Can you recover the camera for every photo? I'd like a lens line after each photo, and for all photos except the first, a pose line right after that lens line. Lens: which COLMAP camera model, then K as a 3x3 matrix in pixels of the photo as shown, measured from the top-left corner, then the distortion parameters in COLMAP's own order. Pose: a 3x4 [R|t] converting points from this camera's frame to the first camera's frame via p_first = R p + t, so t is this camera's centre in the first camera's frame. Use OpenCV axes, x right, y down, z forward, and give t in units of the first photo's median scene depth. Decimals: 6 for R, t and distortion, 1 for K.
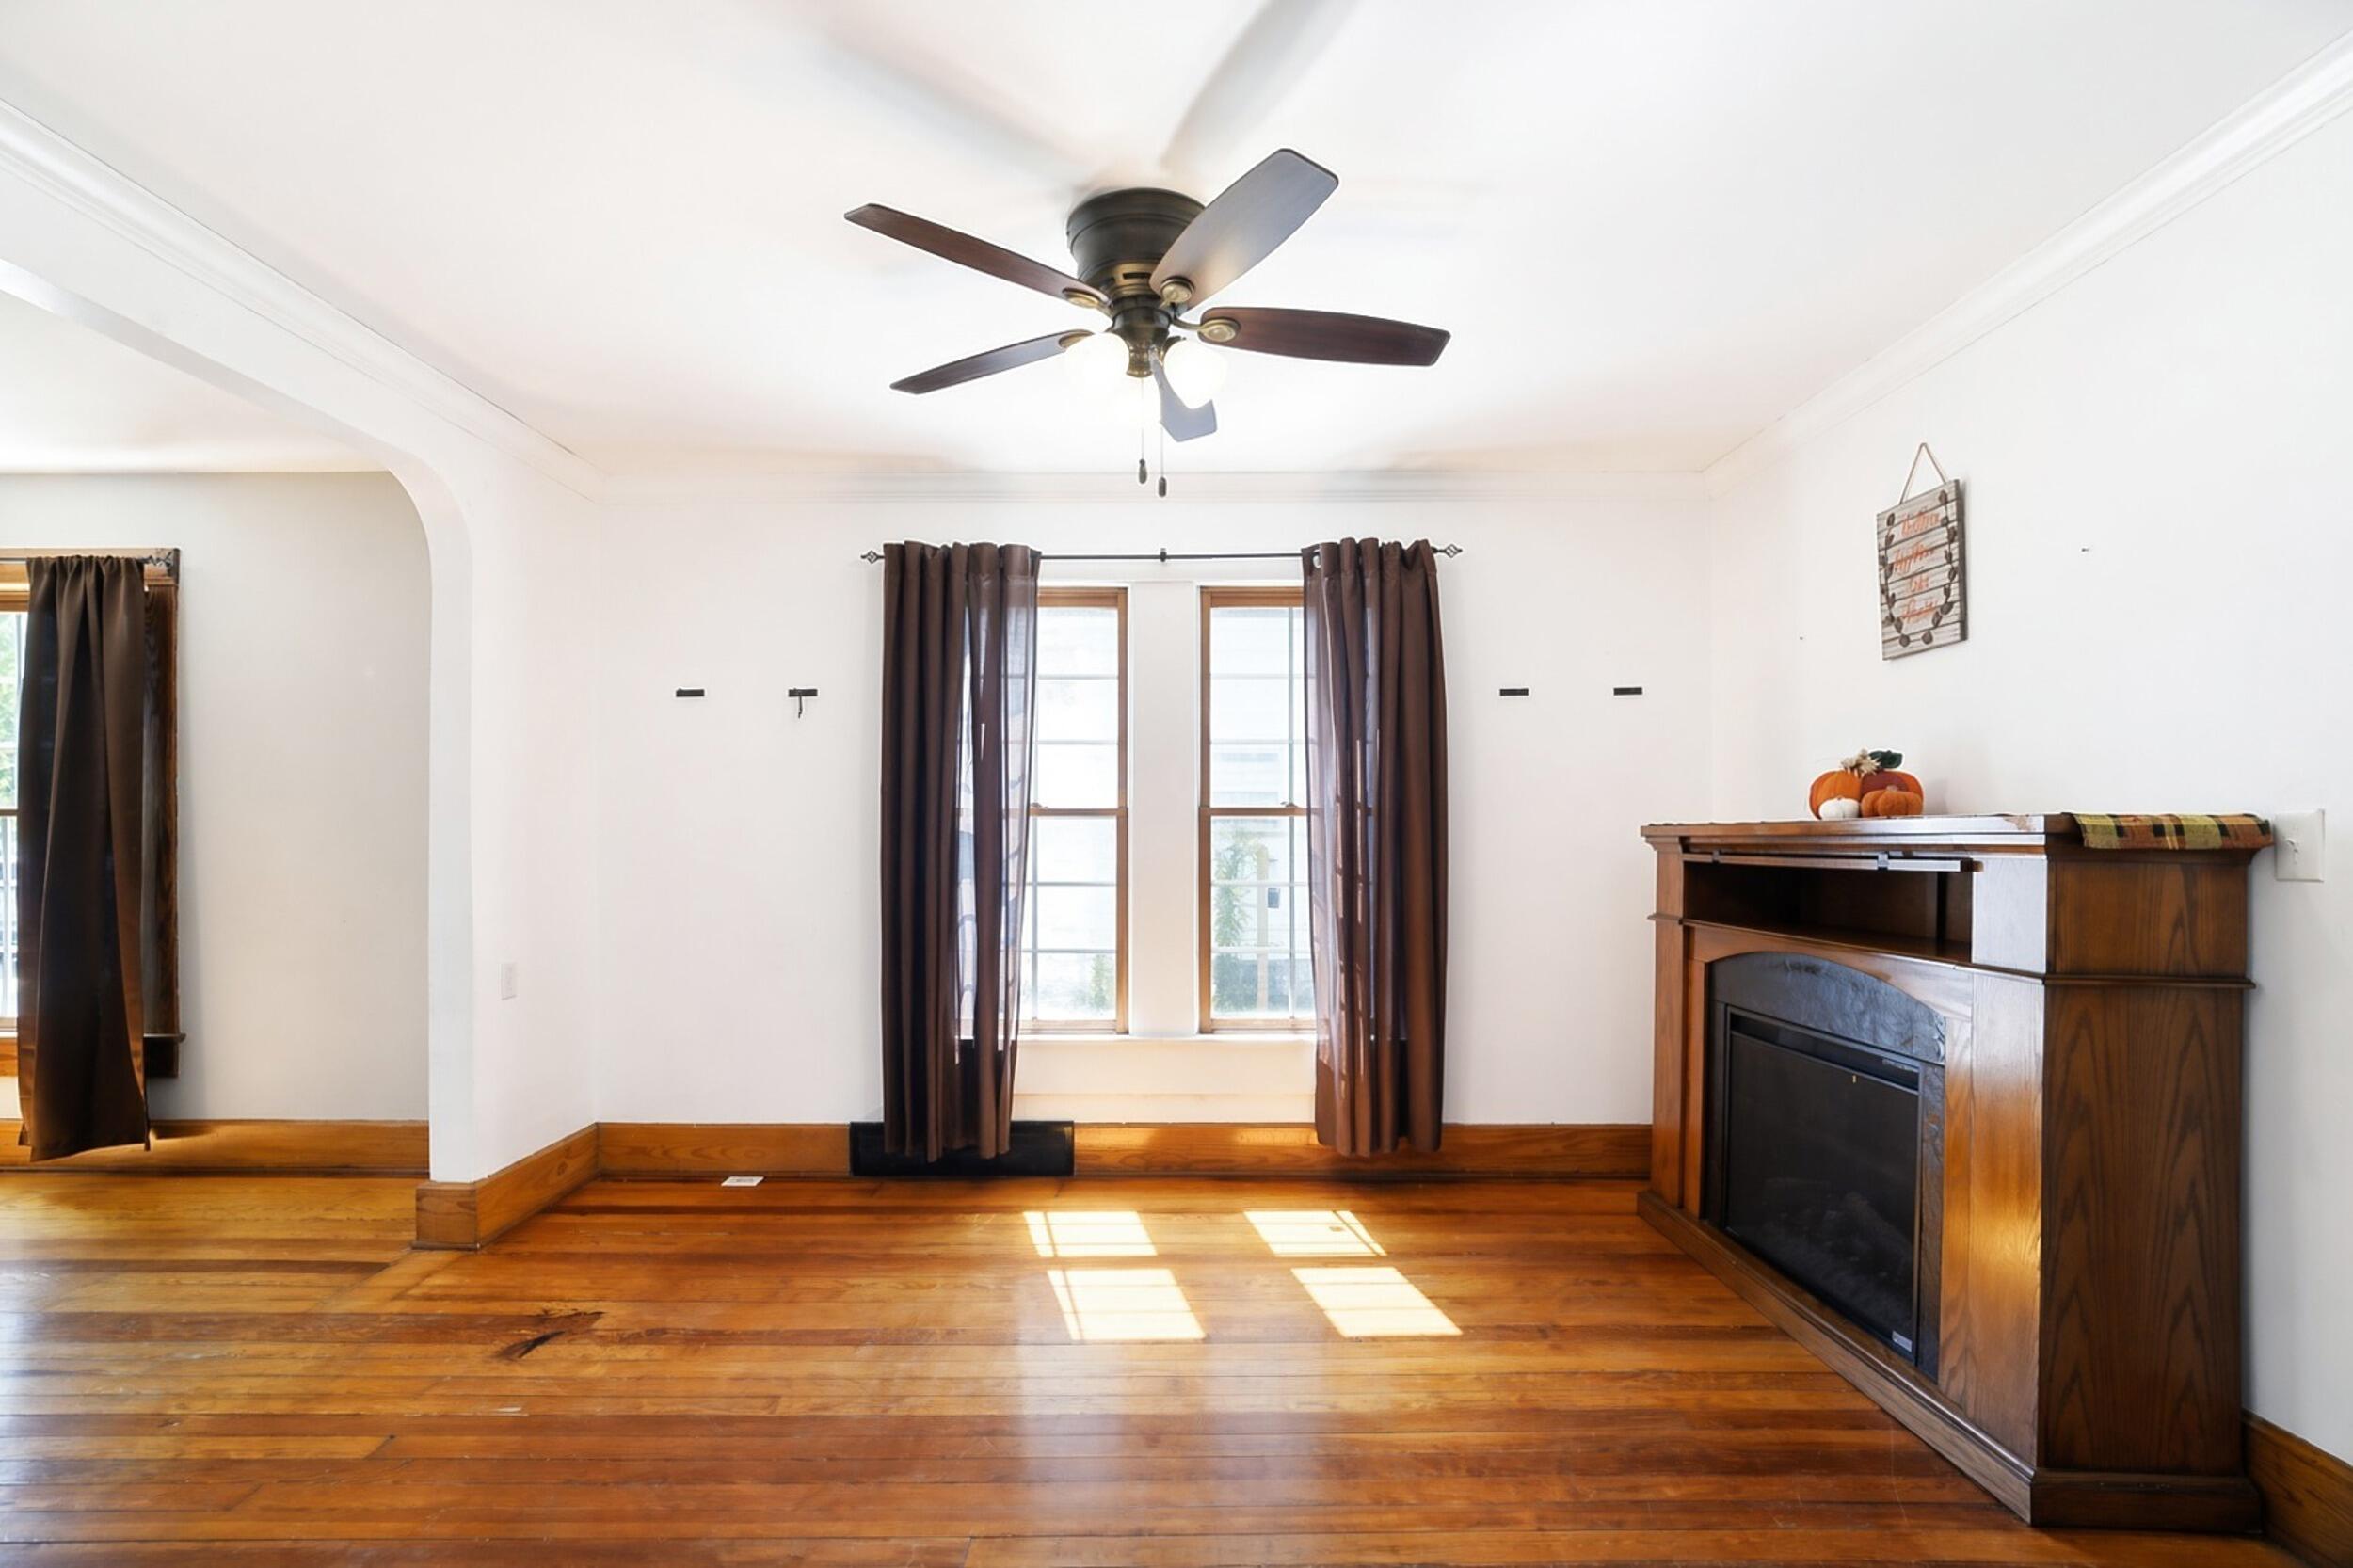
lens RADIAL K [[1116.3, 0, 1150.0], [0, 1116.3, 818.3], [0, 0, 1]] dist [-0.012579, 0.002766]
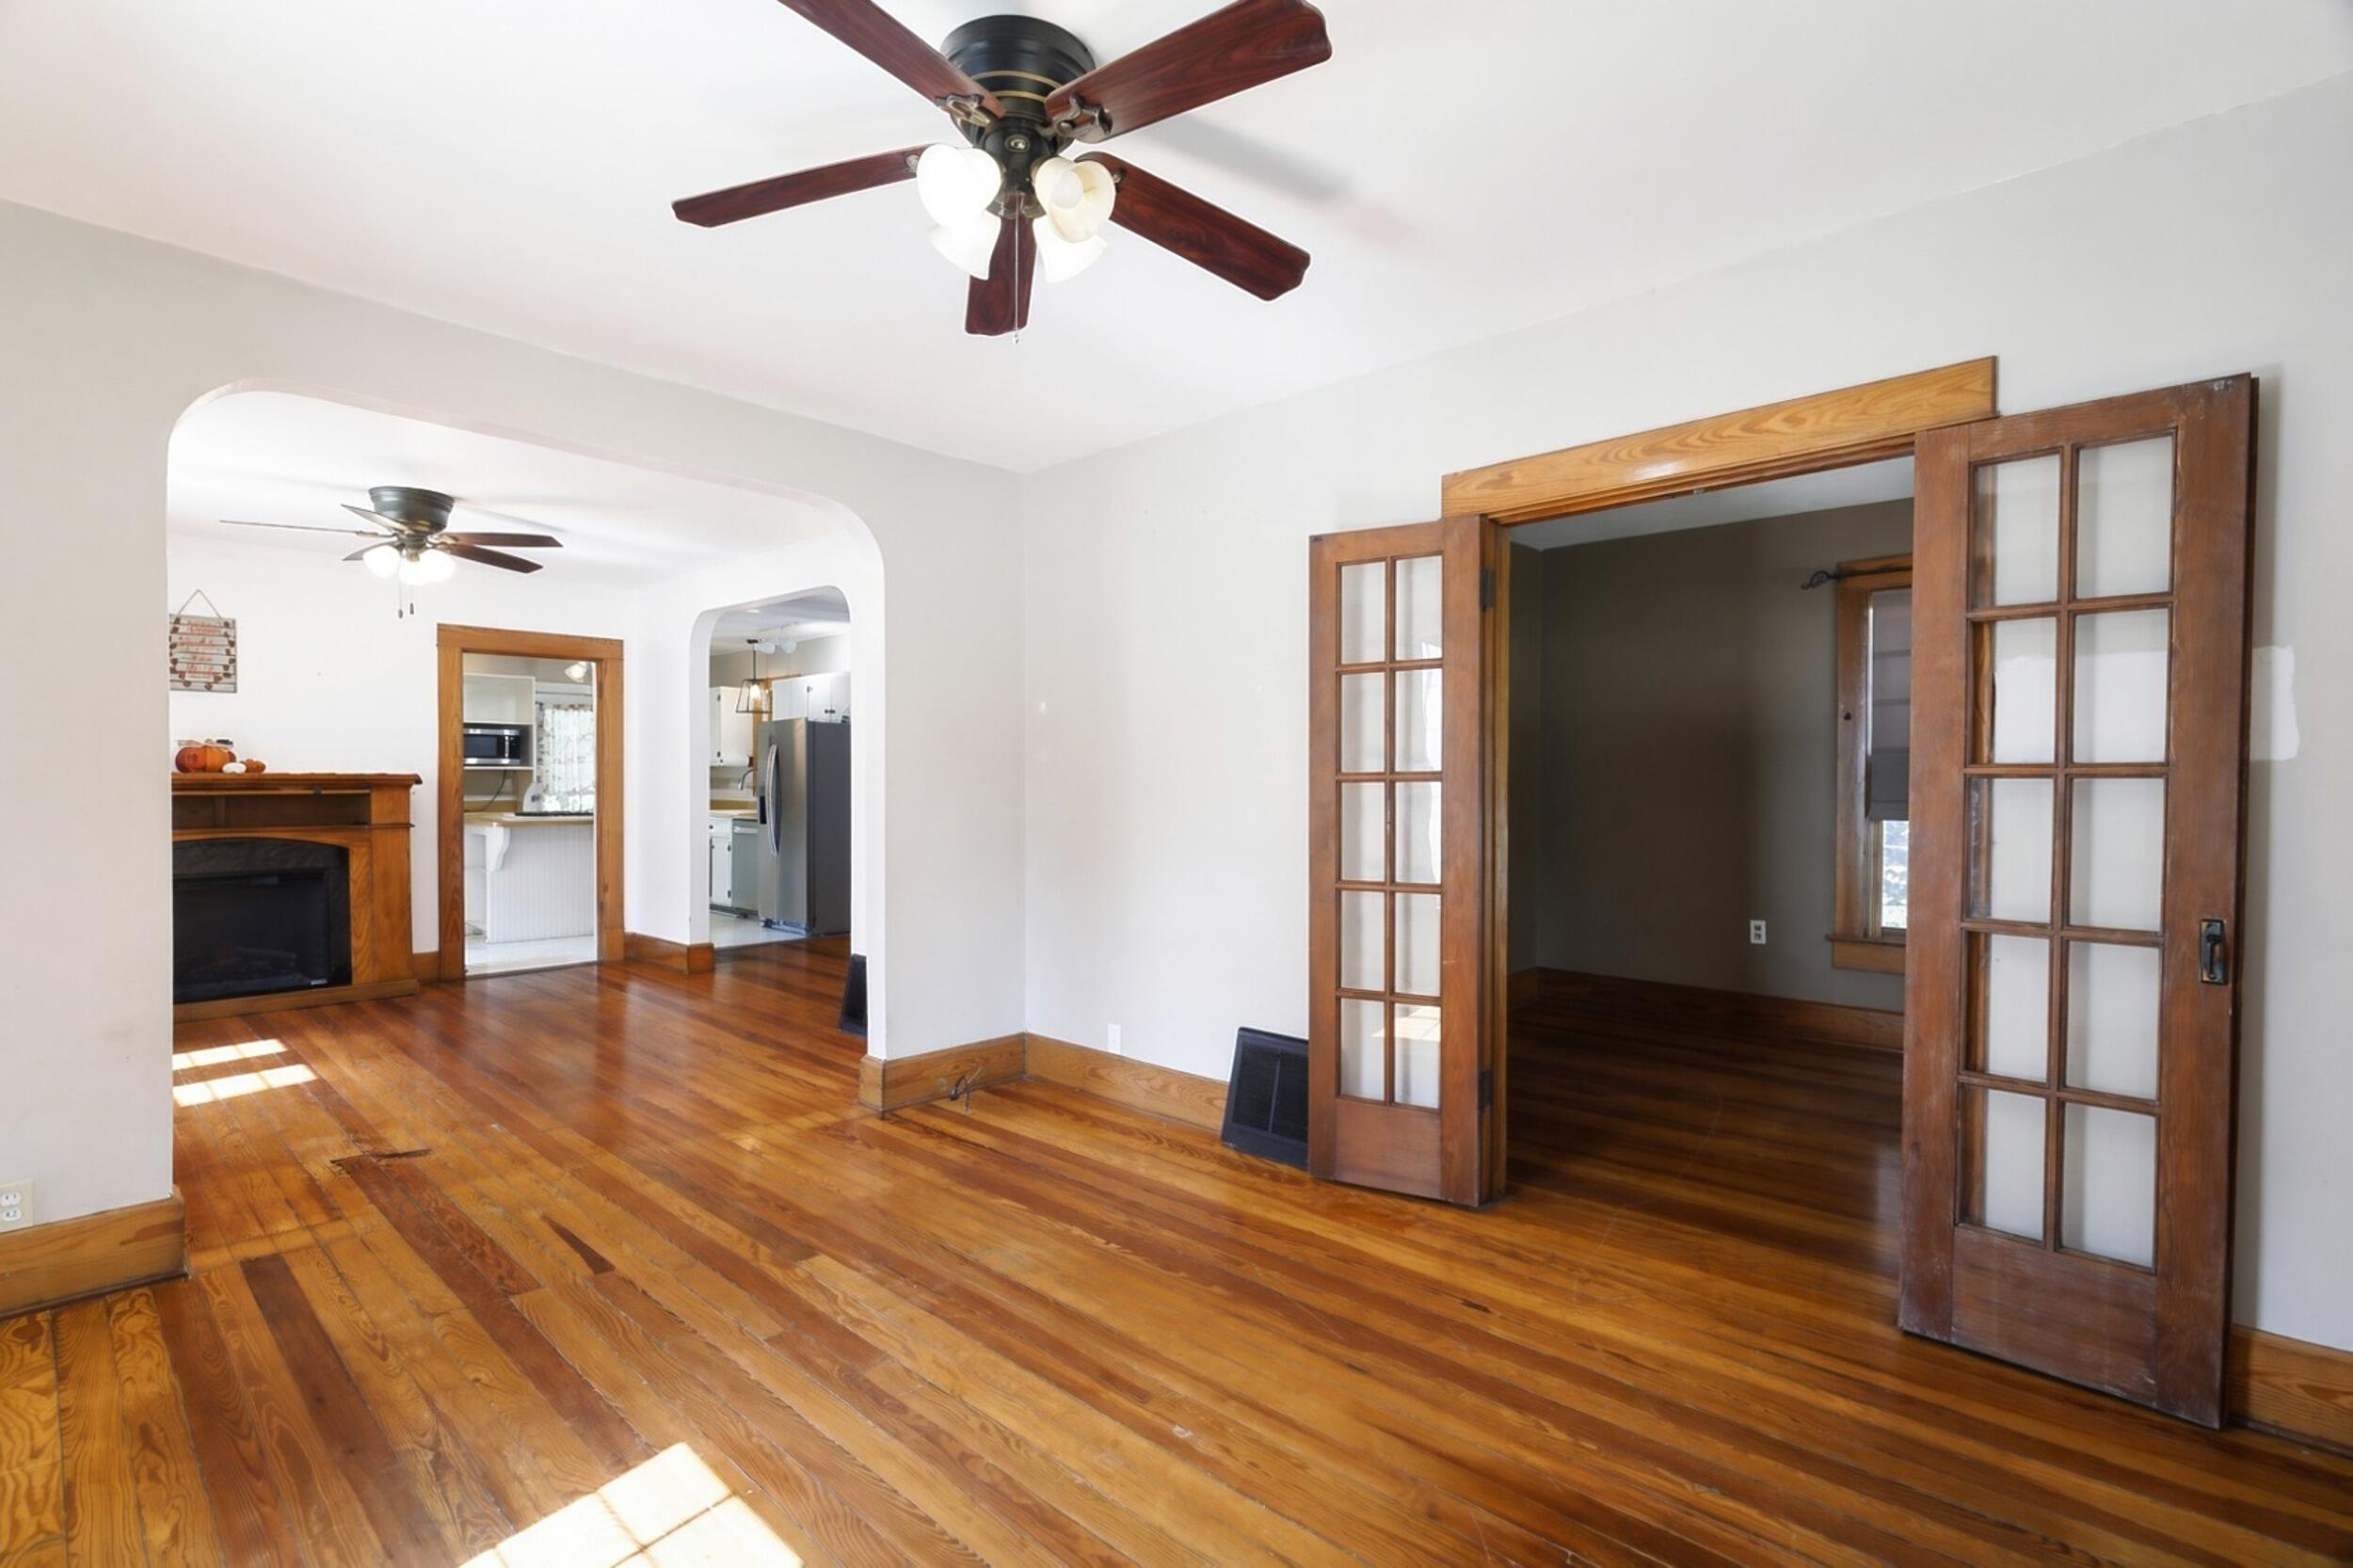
lens RADIAL K [[1116.3, 0, 1172.1], [0, 1116.3, 795.4], [0, 0, 1]] dist [-0.012579, 0.002766]
pose [[-0.738671, -0.009495, 0.674000, -1.525986], [-0.012262, 0.999925, 0.000648, 0.015994], [-0.673955, -0.007786, -0.738731, 0.966422]]
